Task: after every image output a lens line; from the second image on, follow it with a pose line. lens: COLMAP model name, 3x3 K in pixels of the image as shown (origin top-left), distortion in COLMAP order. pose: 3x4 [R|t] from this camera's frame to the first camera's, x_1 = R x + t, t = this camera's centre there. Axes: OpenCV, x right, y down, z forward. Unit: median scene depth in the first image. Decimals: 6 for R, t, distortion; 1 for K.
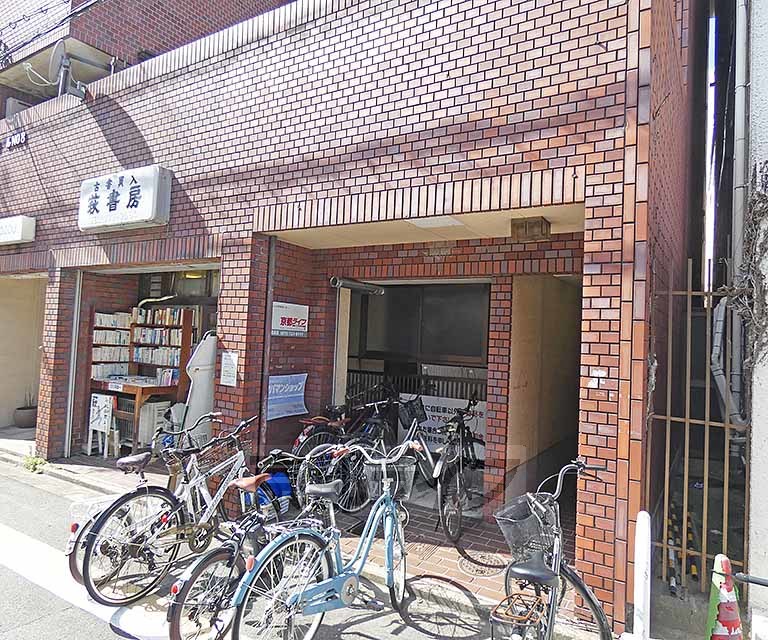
lens RADIAL K [[501.5, 0, 411.1], [0, 501.5, 318.1], [0, 0, 1]] dist [-0.002579, -0.003508]
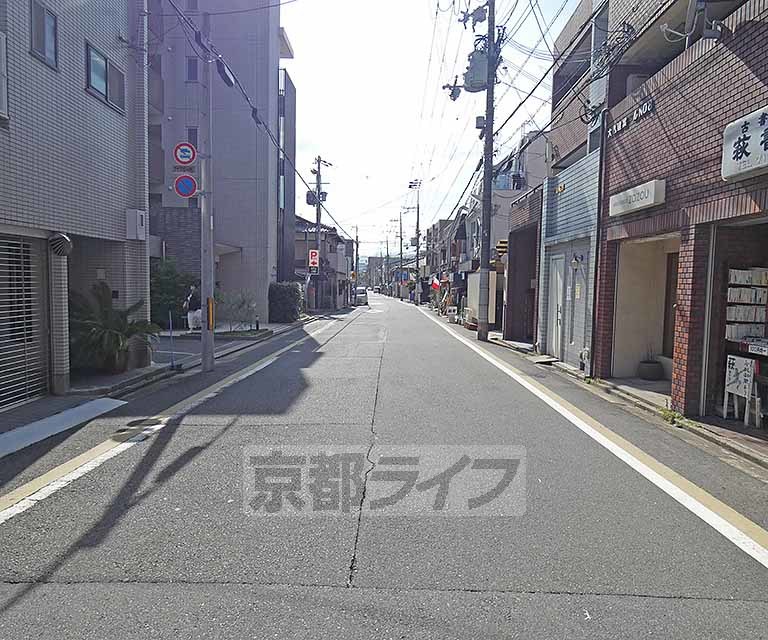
lens RADIAL K [[501.5, 0, 411.1], [0, 501.5, 318.1], [0, 0, 1]] dist [-0.002579, -0.003508]
pose [[0.532500, 0.028310, -0.845957, -0.160690], [0.034343, 0.997895, 0.055012, 0.009284], [0.845733, -0.058346, 0.530407, -0.005261]]
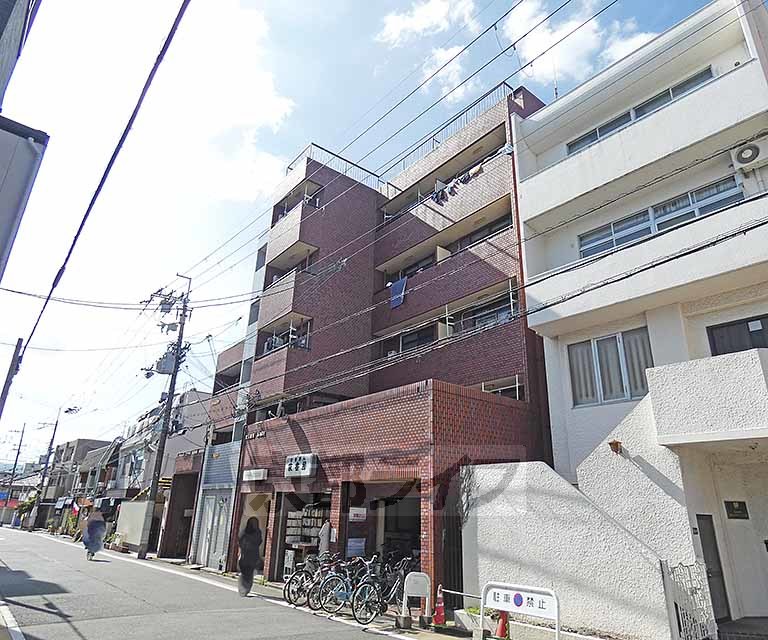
lens RADIAL K [[505.6, 0, 384.0], [0, 505.6, 320.0], [0, 0, 1]] dist [-0.004975, -0.003784]
pose [[0.933997, -0.142384, -0.327683, 0.693148], [0.024288, 0.940340, -0.339367, -0.041681], [0.356454, 0.309009, 0.881733, -1.209476]]
